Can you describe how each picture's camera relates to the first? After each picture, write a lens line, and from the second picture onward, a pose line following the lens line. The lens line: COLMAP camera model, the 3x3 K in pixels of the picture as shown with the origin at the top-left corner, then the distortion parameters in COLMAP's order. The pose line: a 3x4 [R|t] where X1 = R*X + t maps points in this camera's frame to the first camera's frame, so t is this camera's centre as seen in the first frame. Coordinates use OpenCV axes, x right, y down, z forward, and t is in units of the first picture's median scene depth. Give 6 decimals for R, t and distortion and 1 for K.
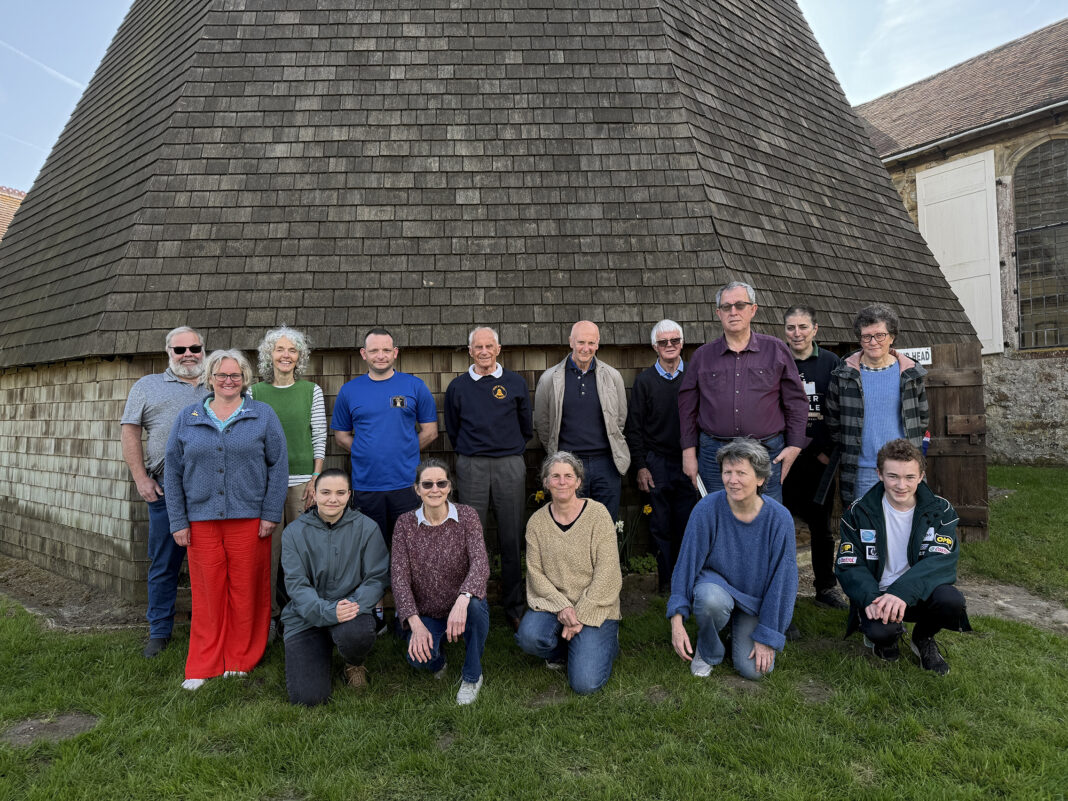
lens RADIAL K [[760.9, 0, 533.7], [0, 760.9, 400.9], [0, 0, 1]] dist [0.004396, -0.006008]
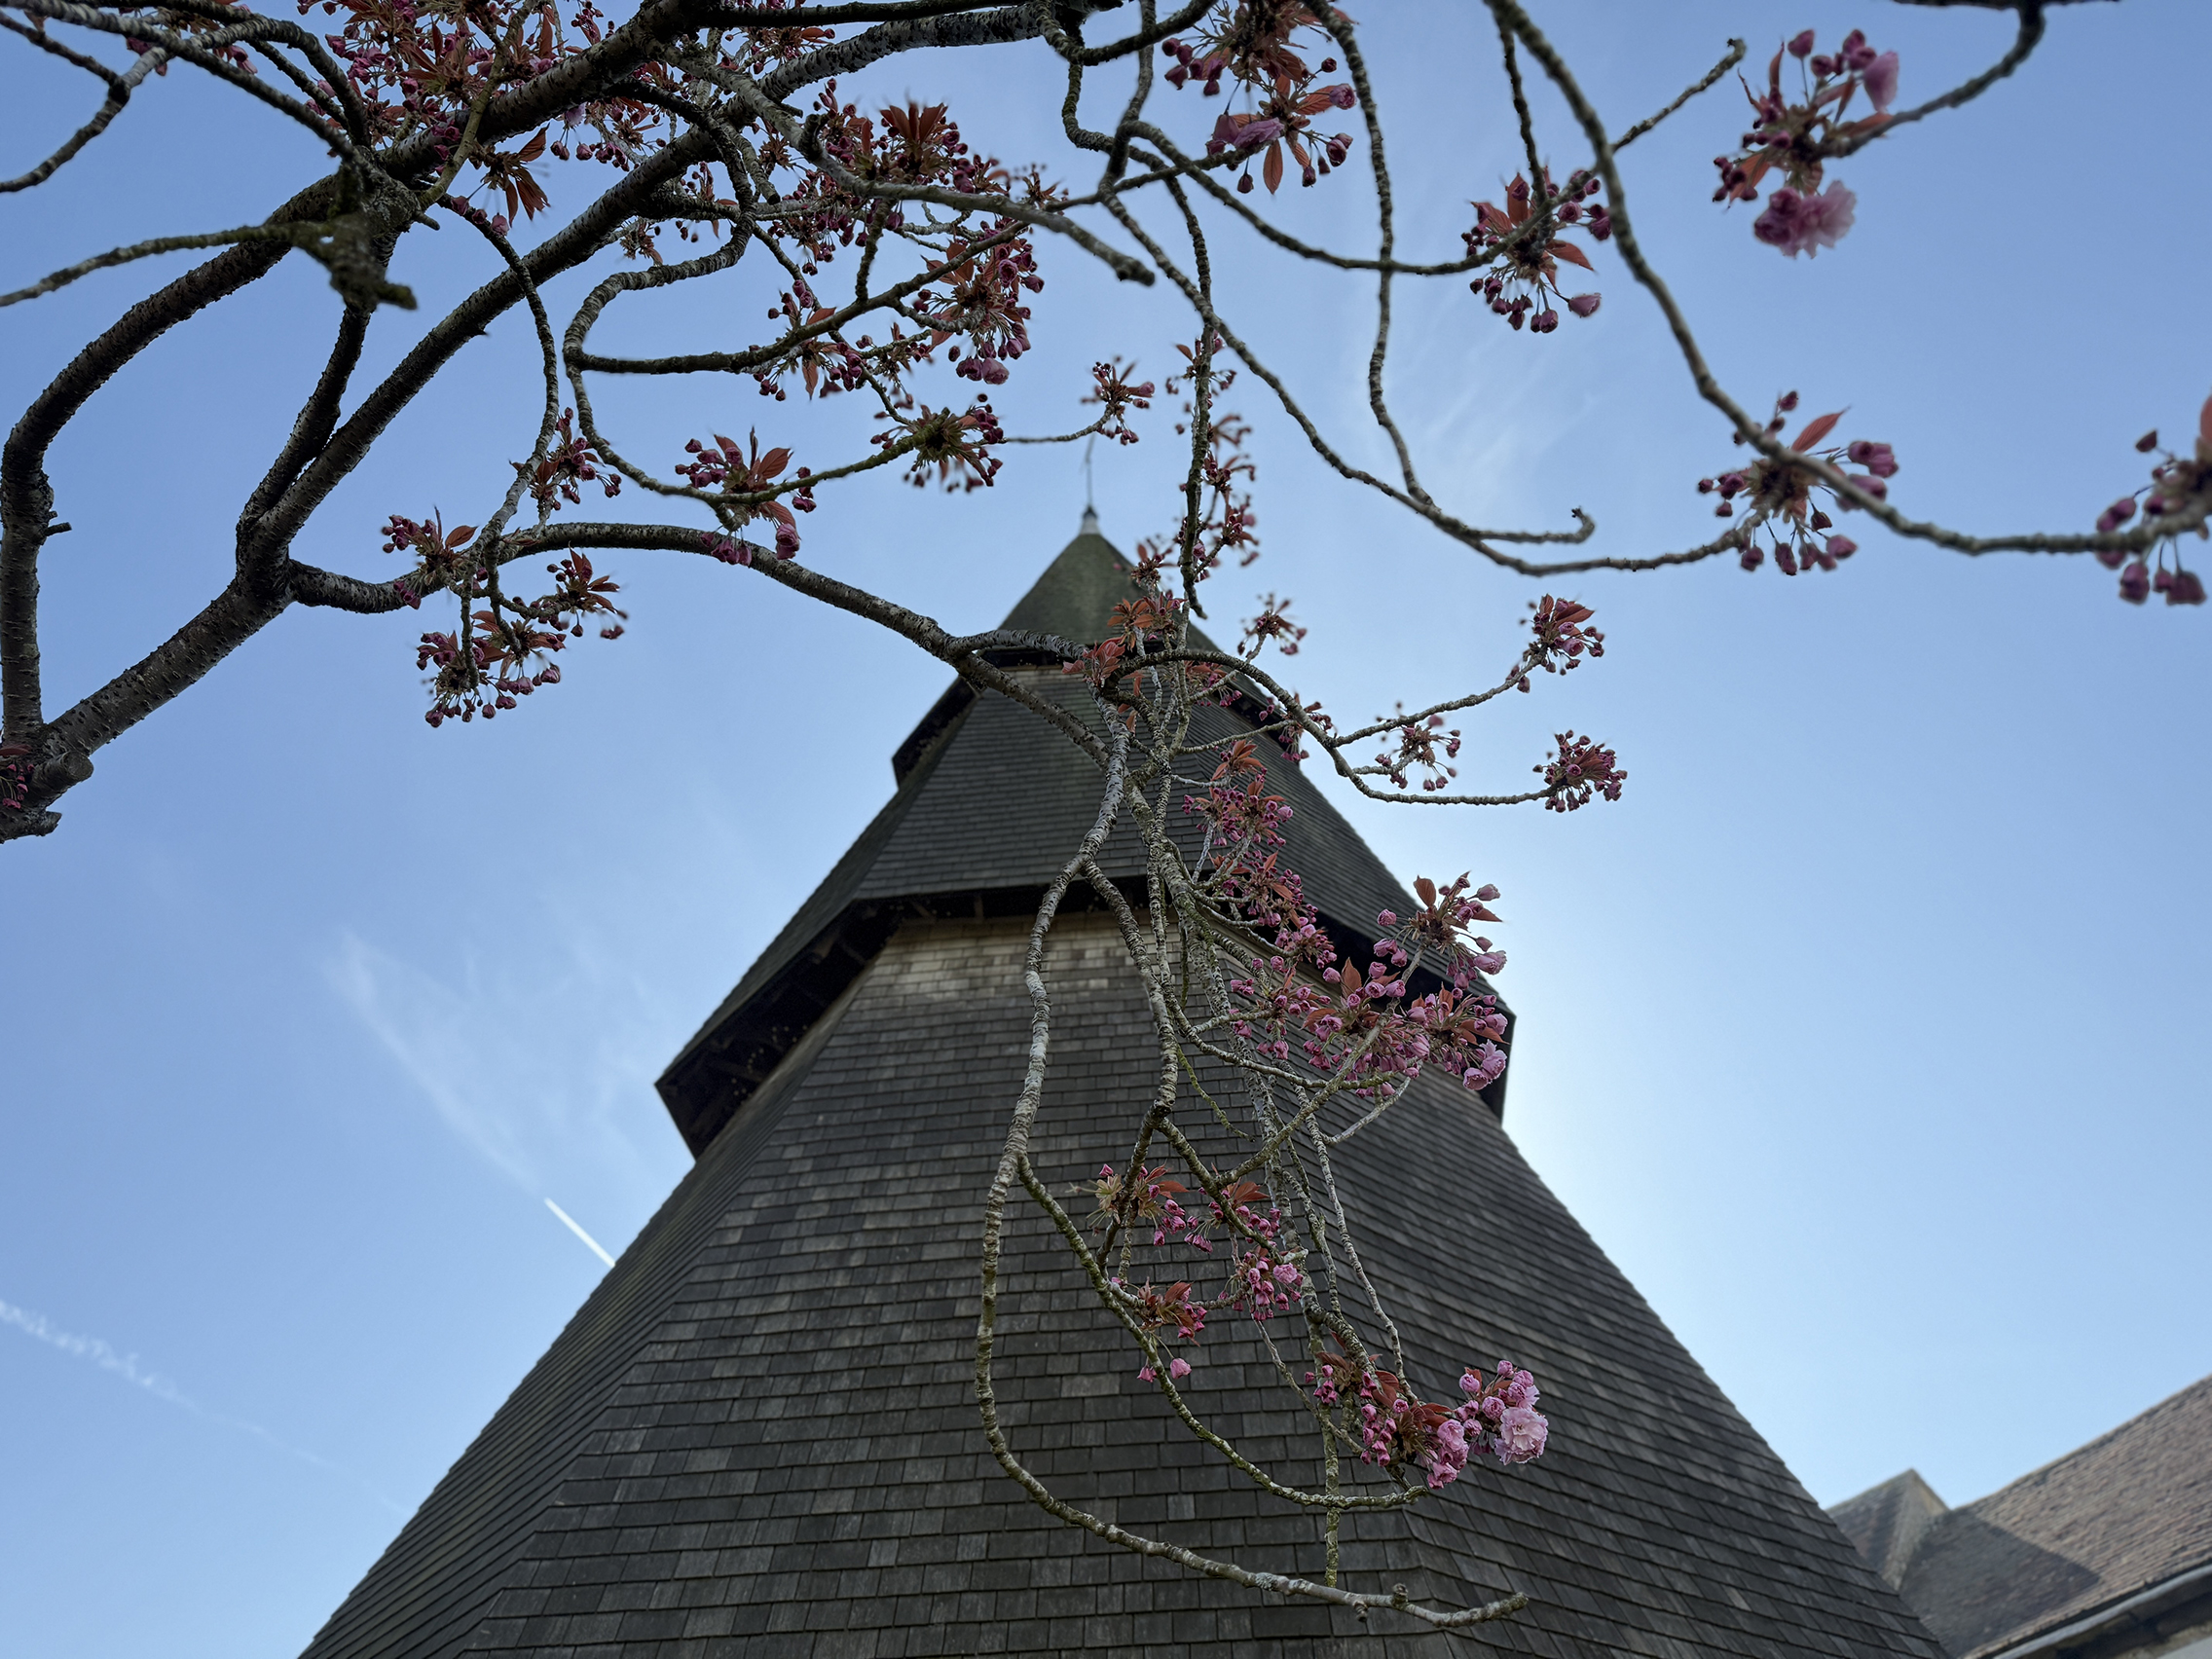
lens RADIAL K [[1576.0, 0, 1108.3], [0, 1576.0, 832.8], [0, 0, 1]] dist [0.004396, -0.006008]
pose [[0.990384, -0.089453, -0.105539, 0.141274], [-0.009452, 0.717315, -0.696685, -0.019692], [0.138025, 0.690983, 0.709571, -0.123107]]
